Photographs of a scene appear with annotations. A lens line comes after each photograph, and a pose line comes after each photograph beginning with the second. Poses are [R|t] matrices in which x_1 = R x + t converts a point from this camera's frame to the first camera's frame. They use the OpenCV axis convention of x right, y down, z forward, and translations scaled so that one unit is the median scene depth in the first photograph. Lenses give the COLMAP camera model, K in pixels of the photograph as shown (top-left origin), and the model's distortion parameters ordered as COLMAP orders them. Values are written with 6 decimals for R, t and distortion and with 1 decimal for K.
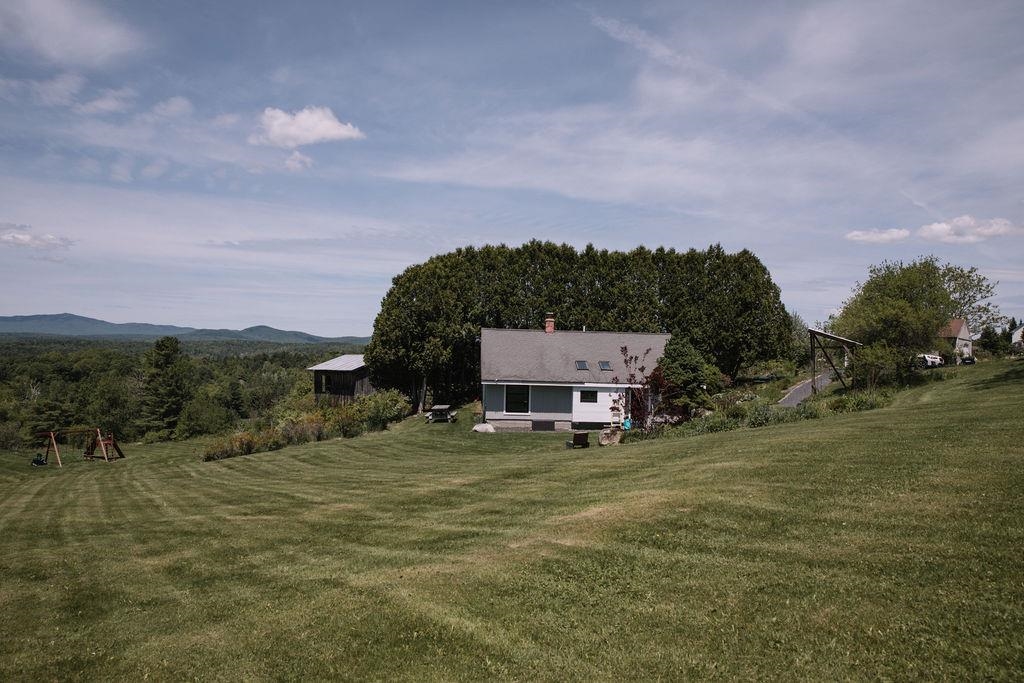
lens RADIAL K [[708.3, 0, 538.0], [0, 708.3, 362.7], [0, 0, 1]] dist [-0.109031, 0.083742]
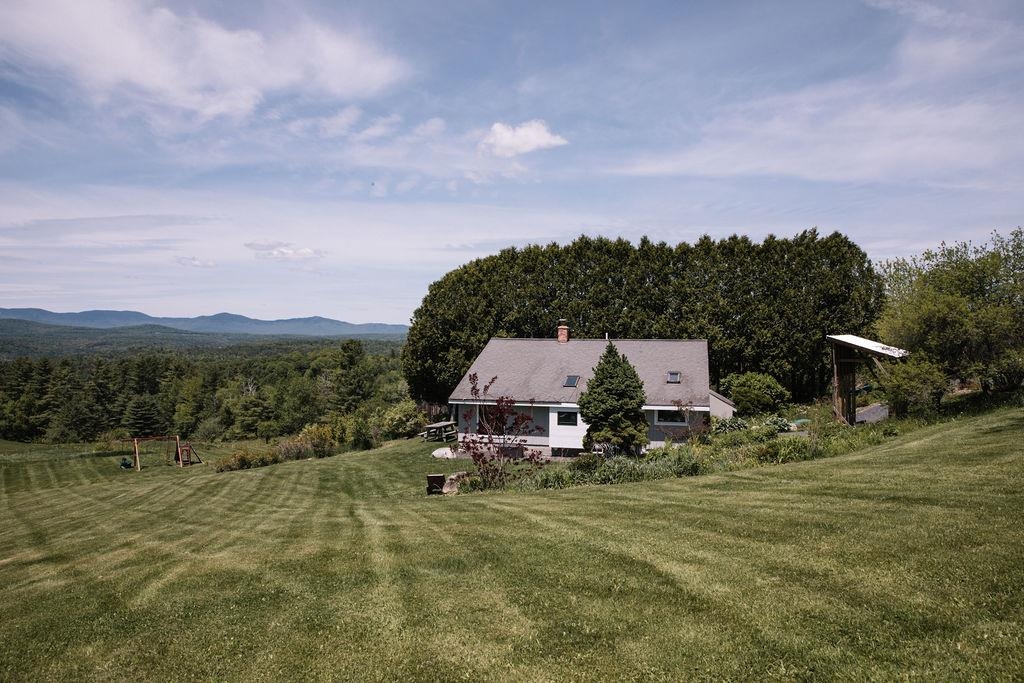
lens RADIAL K [[708.3, 0, 545.7], [0, 708.3, 340.4], [0, 0, 1]] dist [-0.109031, 0.083742]
pose [[0.948248, -0.015114, -0.317172, 0.232517], [0.008284, 0.999704, -0.022872, -0.020168], [0.317424, 0.019061, 0.948092, 0.129231]]
